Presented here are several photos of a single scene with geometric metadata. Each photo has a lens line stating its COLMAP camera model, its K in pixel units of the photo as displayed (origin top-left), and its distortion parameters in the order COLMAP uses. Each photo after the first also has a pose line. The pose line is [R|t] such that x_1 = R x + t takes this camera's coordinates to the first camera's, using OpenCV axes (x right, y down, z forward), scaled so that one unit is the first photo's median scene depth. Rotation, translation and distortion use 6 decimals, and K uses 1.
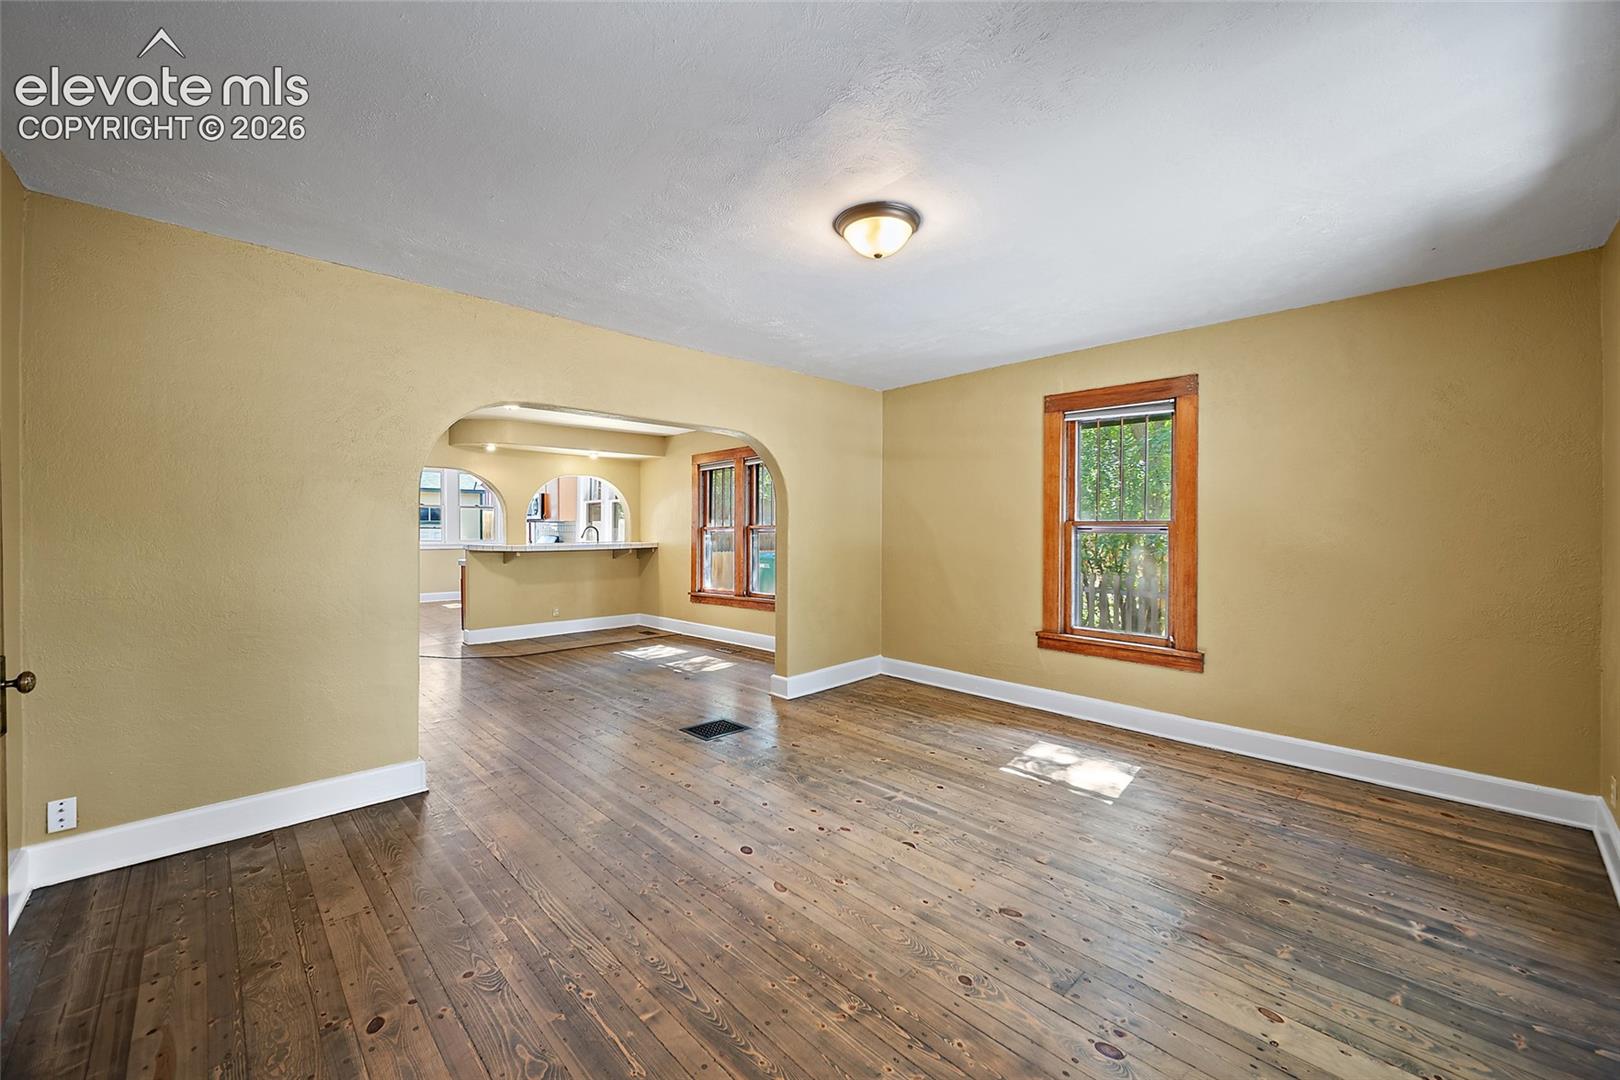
lens RADIAL K [[642.7, 0, 806.0], [0, 642.7, 535.8], [0, 0, 1]] dist [-0.003980, 0.000703]
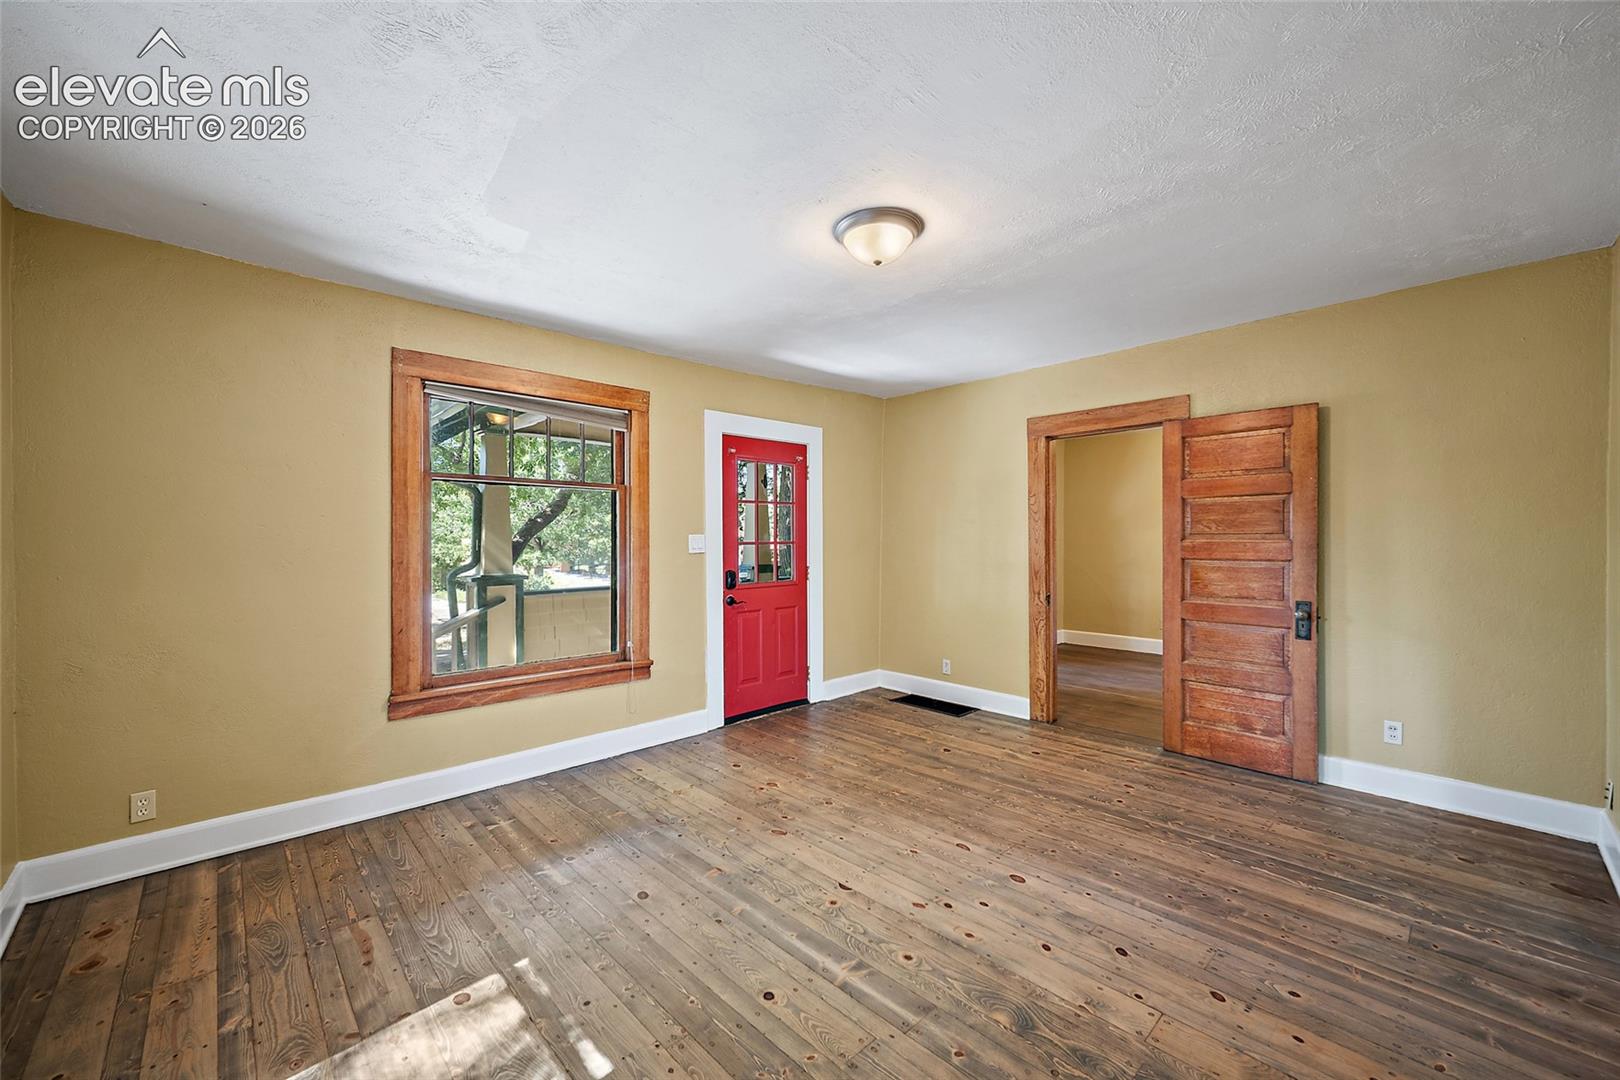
lens RADIAL K [[642.7, 0, 811.5], [0, 642.7, 541.0], [0, 0, 1]] dist [-0.003980, 0.000703]
pose [[-0.999985, 0.004282, -0.003488, 0.202960], [0.004253, 0.999956, 0.008350, -0.017408], [0.003523, 0.008335, -0.999959, 1.852191]]
